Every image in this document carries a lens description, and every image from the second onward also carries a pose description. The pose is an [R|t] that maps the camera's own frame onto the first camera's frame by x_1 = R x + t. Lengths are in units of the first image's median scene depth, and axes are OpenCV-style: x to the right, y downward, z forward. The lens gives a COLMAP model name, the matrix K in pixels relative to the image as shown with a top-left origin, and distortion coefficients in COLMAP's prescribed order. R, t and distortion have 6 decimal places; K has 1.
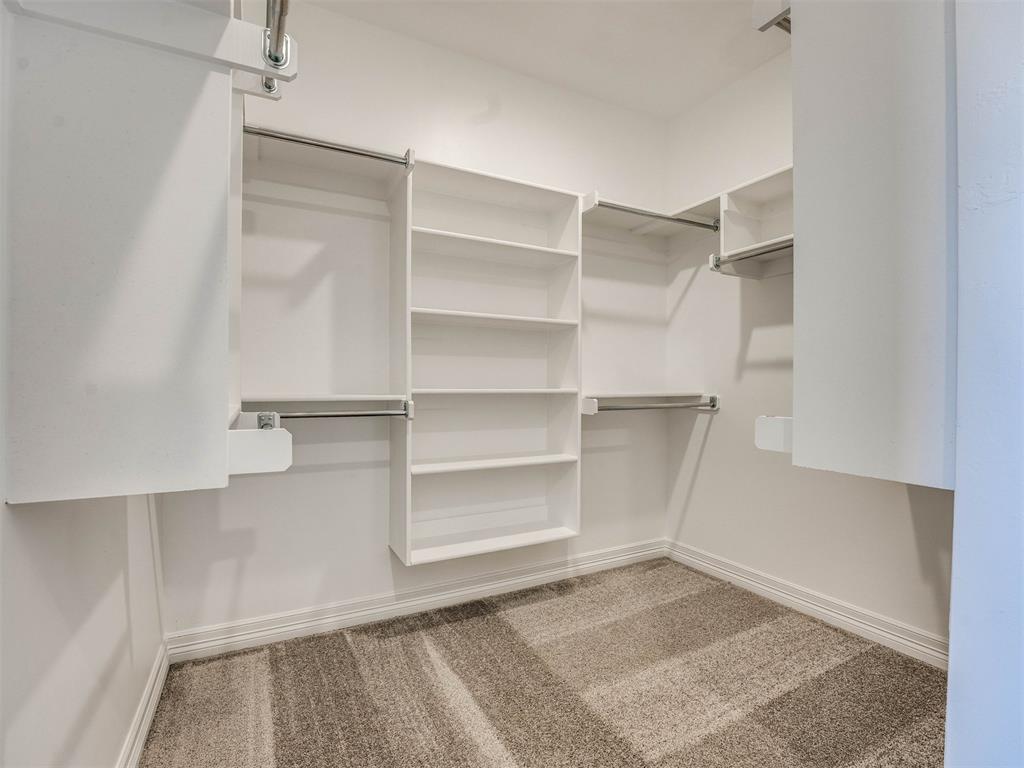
lens RADIAL K [[476.3, 0, 511.0], [0, 476.3, 385.7], [0, 0, 1]] dist [-0.013134, -0.000116]
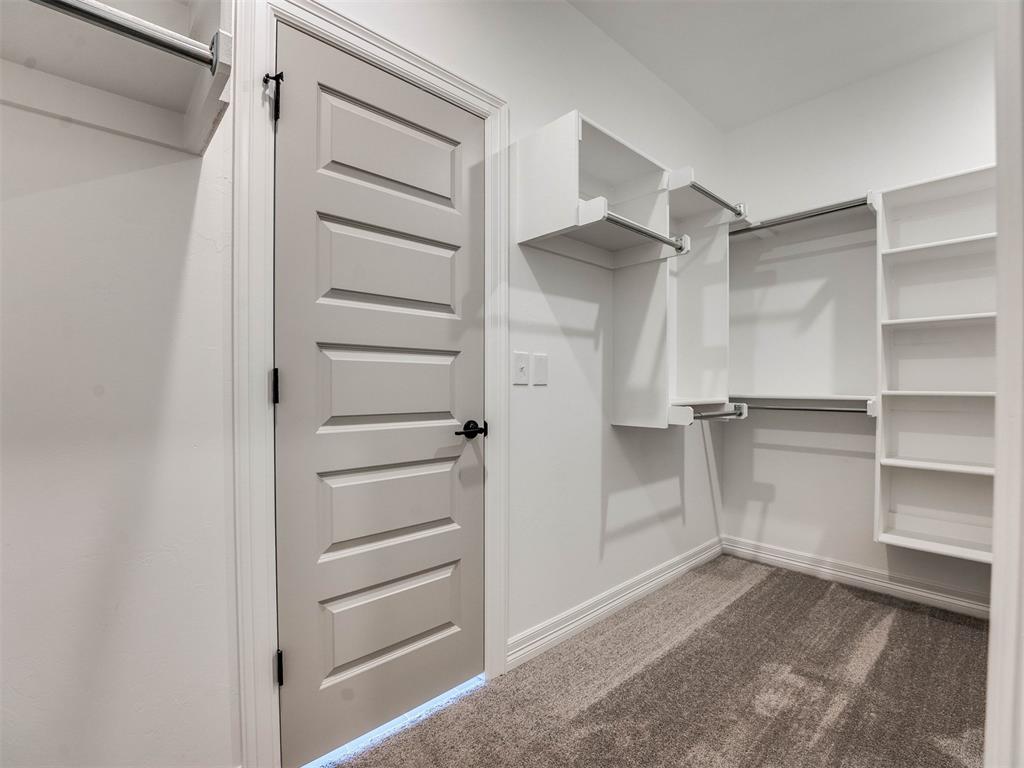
lens RADIAL K [[476.3, 0, 511.1], [0, 476.3, 384.4], [0, 0, 1]] dist [-0.013134, -0.000116]
pose [[0.260993, -0.005879, -0.965323, 0.688593], [-0.004058, 0.999966, -0.007187, 0.001946], [0.965332, 0.005793, 0.260961, -0.177242]]
